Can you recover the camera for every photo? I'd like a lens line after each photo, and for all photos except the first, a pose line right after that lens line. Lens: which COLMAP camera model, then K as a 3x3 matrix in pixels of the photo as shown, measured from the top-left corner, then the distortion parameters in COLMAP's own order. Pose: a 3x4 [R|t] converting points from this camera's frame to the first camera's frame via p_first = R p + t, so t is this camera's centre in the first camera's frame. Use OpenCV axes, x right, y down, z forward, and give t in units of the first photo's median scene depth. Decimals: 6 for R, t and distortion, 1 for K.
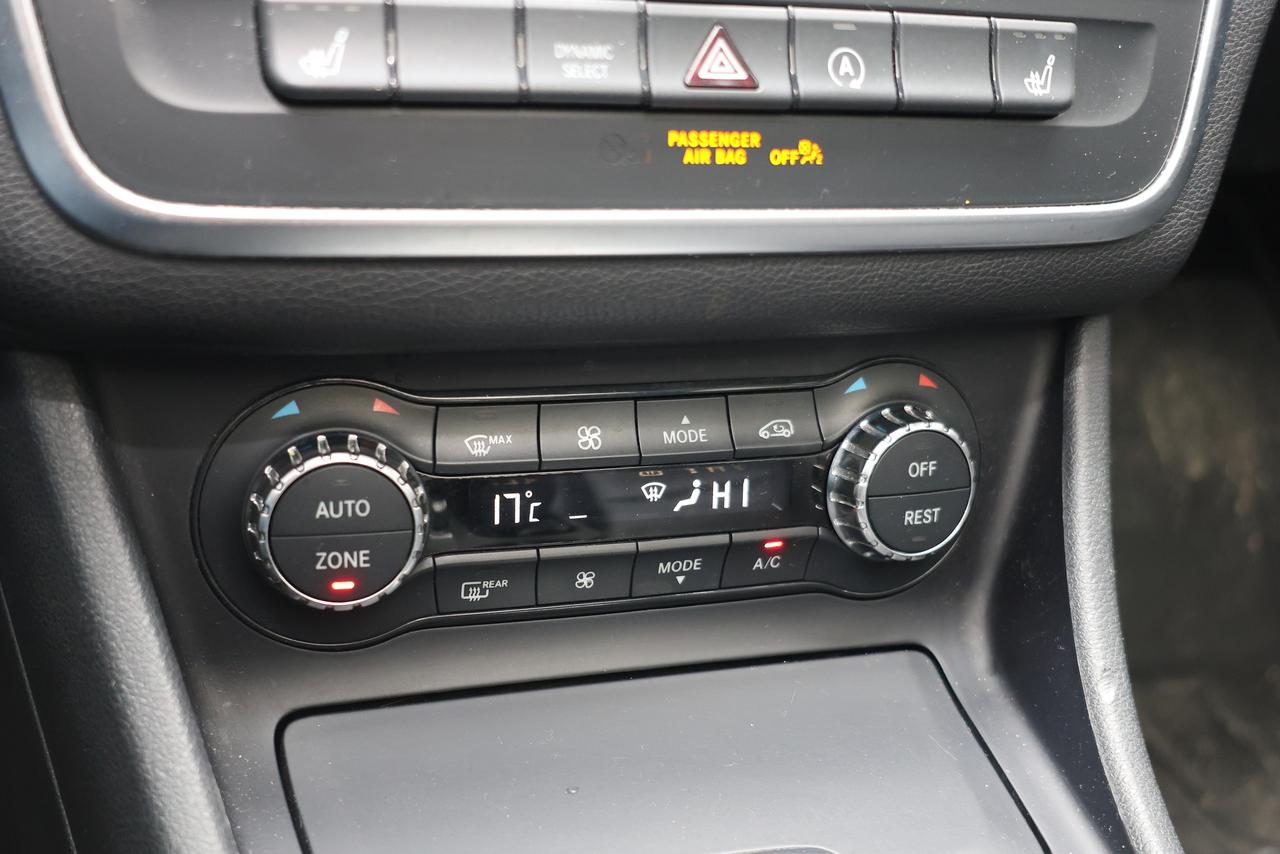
lens RADIAL K [[1550.1, 0, 634.2], [0, 1550.1, 423.9], [0, 0, 1]] dist [-0.011942, 0.000000]
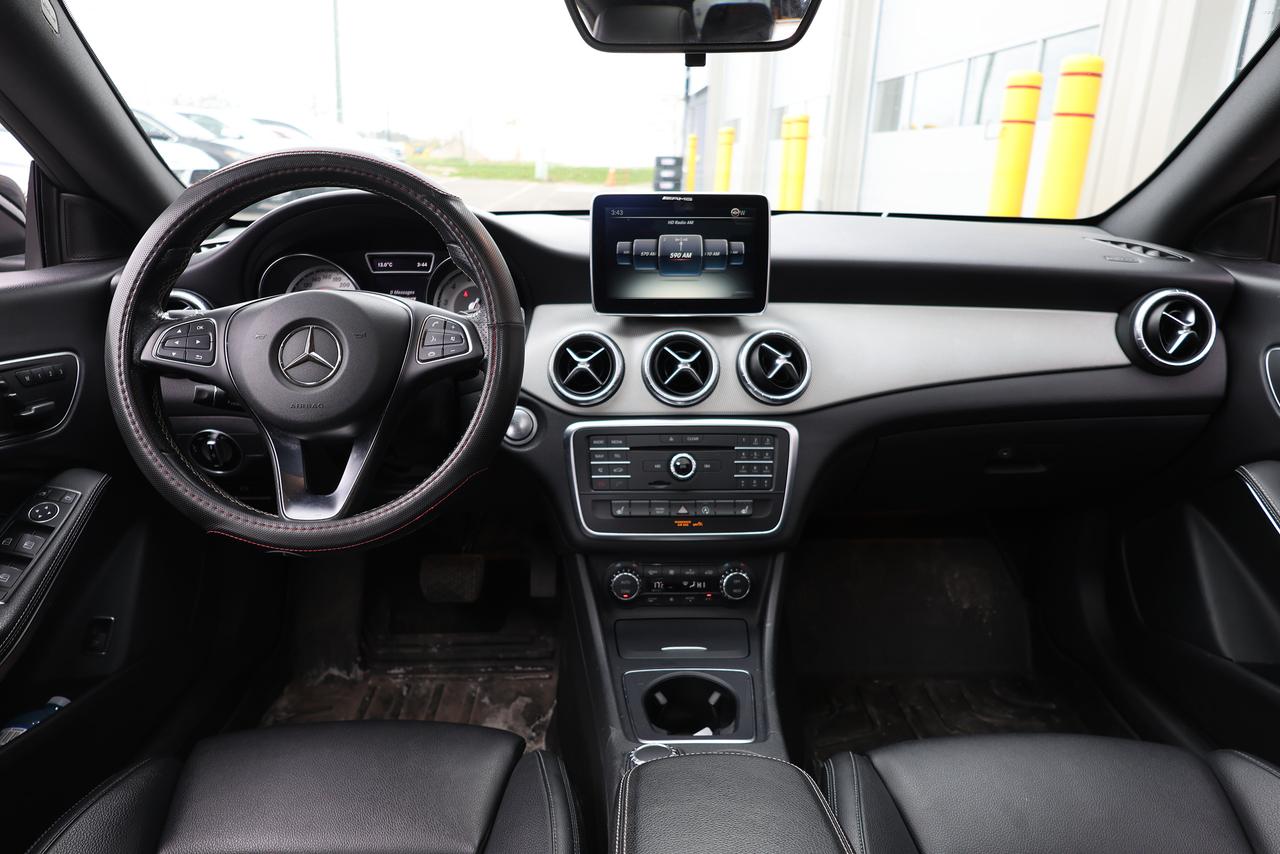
lens RADIAL K [[874.5, 0, 641.6], [0, 874.5, 418.9], [0, 0, 1]] dist [-0.007140, 0.011805]
pose [[0.948067, -0.022469, -0.317278, 0.945478], [-0.040898, 0.980610, -0.191652, 0.081083], [0.315432, 0.194675, 0.928765, -2.211086]]
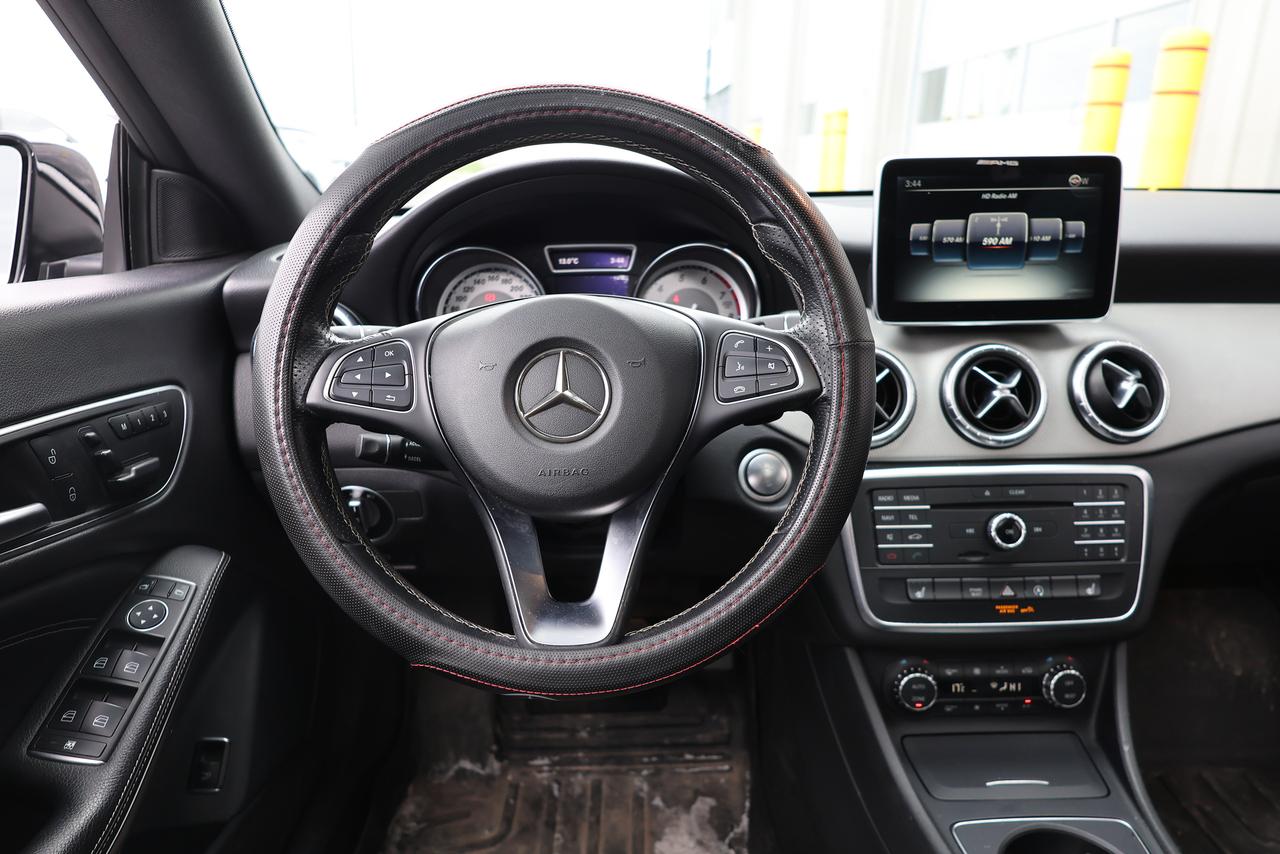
lens RADIAL K [[874.5, 0, 643.0], [0, 874.5, 423.0], [0, 0, 1]] dist [-0.007140, 0.011805]
pose [[0.943044, -0.033578, -0.330969, -0.081061], [-0.031411, 0.981461, -0.189071, -0.184159], [0.331181, 0.188698, 0.924506, -1.673336]]
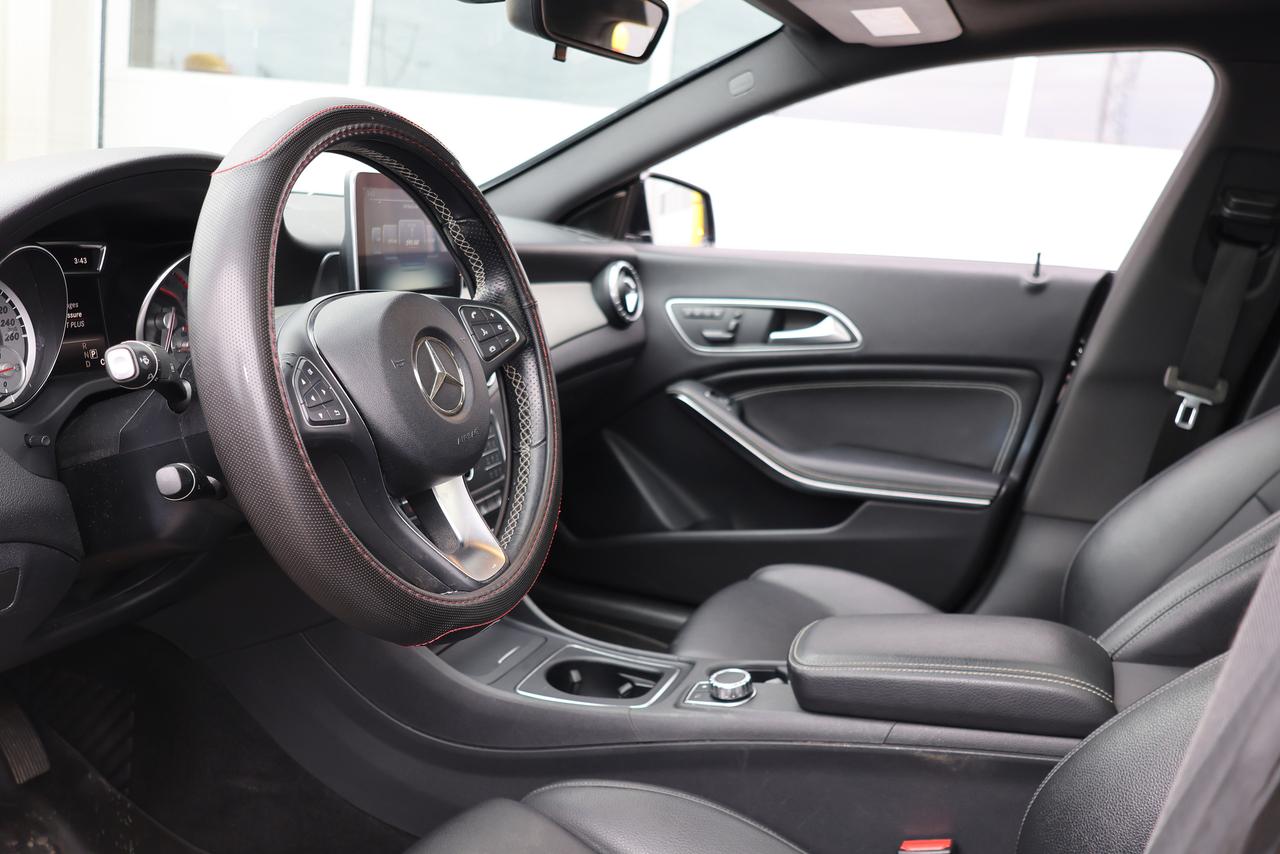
lens RADIAL K [[1123.8, 0, 642.6], [0, 1123.8, 420.7], [0, 0, 1]] dist [0.019626, 0.015911]
pose [[0.641797, -0.212296, 0.736904, -2.383404], [0.333774, 0.942458, -0.019181, -0.250371], [-0.690429, 0.258269, 0.675725, -2.198686]]
